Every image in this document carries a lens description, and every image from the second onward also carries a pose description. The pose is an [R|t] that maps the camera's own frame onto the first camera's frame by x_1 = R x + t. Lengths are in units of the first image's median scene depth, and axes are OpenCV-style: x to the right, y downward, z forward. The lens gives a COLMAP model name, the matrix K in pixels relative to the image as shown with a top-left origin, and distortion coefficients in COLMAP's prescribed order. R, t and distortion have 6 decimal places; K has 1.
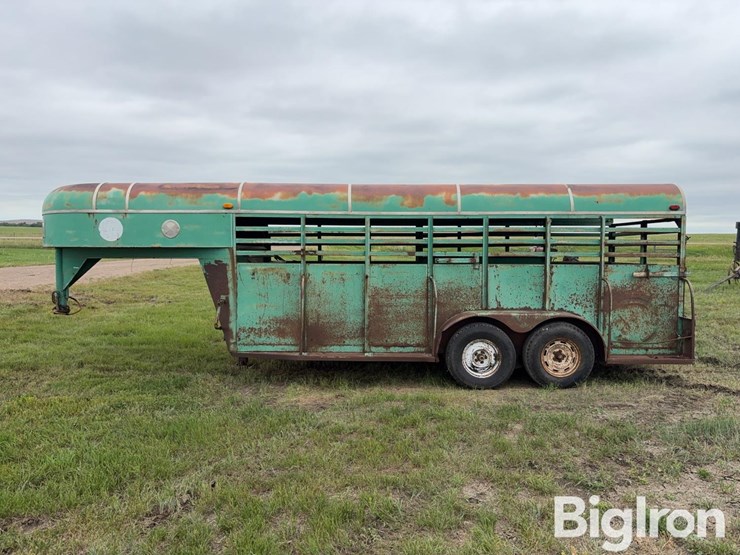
lens RADIAL K [[565.8, 0, 370.0], [0, 565.8, 277.5], [0, 0, 1]] dist [0.048399, -0.064948]
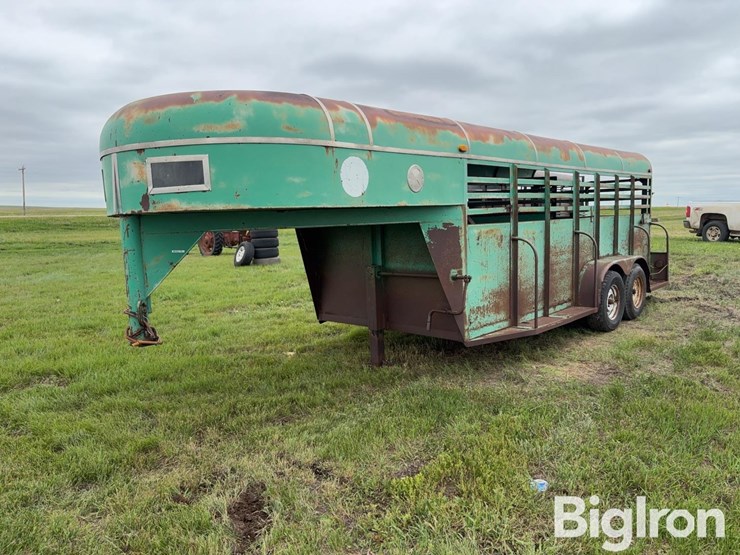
lens RADIAL K [[565.8, 0, 370.0], [0, 565.8, 277.5], [0, 0, 1]] dist [0.048399, -0.064948]
pose [[0.658771, -0.106721, 0.744736, -0.895838], [0.070263, 0.994289, 0.080329, -0.026016], [-0.749055, -0.000591, 0.662507, 0.593759]]
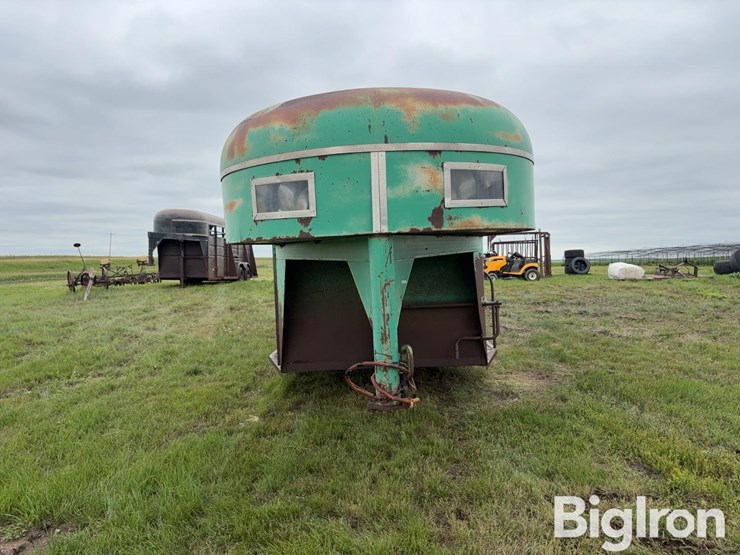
lens RADIAL K [[578.5, 0, 371.1], [0, 578.5, 283.1], [0, 0, 1]] dist [0.056295, -0.075742]
pose [[-0.021767, -0.062059, 0.997835, -1.063494], [0.085602, 0.994291, 0.063706, -0.051638], [-0.996092, 0.086803, -0.016330, 1.174639]]
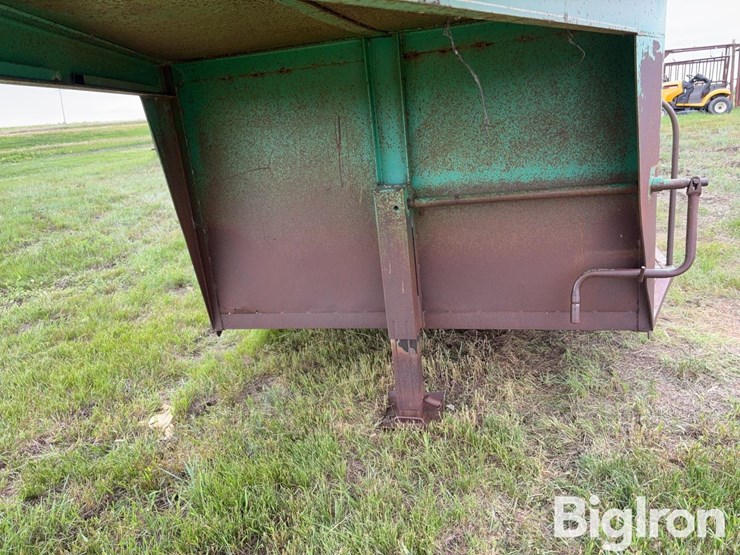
lens RADIAL K [[565.8, 0, 370.0], [0, 565.8, 277.5], [0, 0, 1]] dist [0.048399, -0.064948]
pose [[0.215404, -0.310061, 0.925993, -0.593038], [0.146498, 0.947782, 0.283279, -0.020719], [-0.965474, 0.074637, 0.249580, 1.082263]]
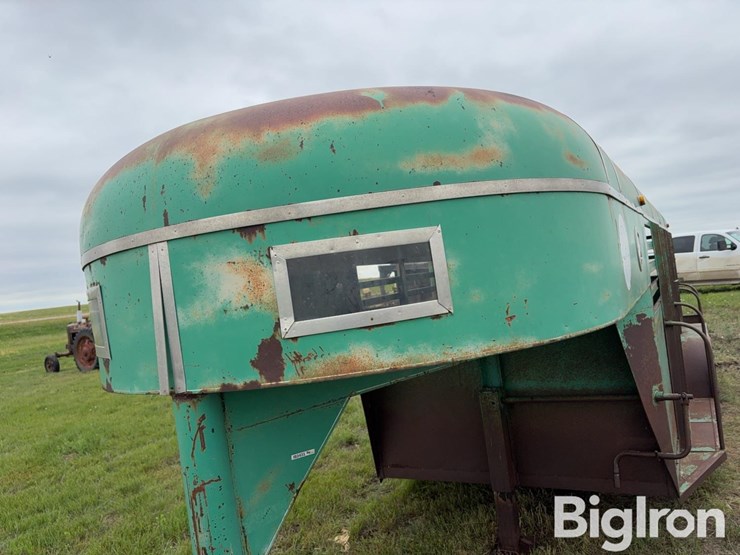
lens RADIAL K [[565.8, 0, 370.0], [0, 565.8, 277.5], [0, 0, 1]] dist [0.048399, -0.064948]
pose [[0.462239, -0.057905, 0.884863, -0.791598], [0.170482, 0.985054, -0.024596, -0.087038], [-0.870213, 0.162222, 0.465202, 0.978989]]
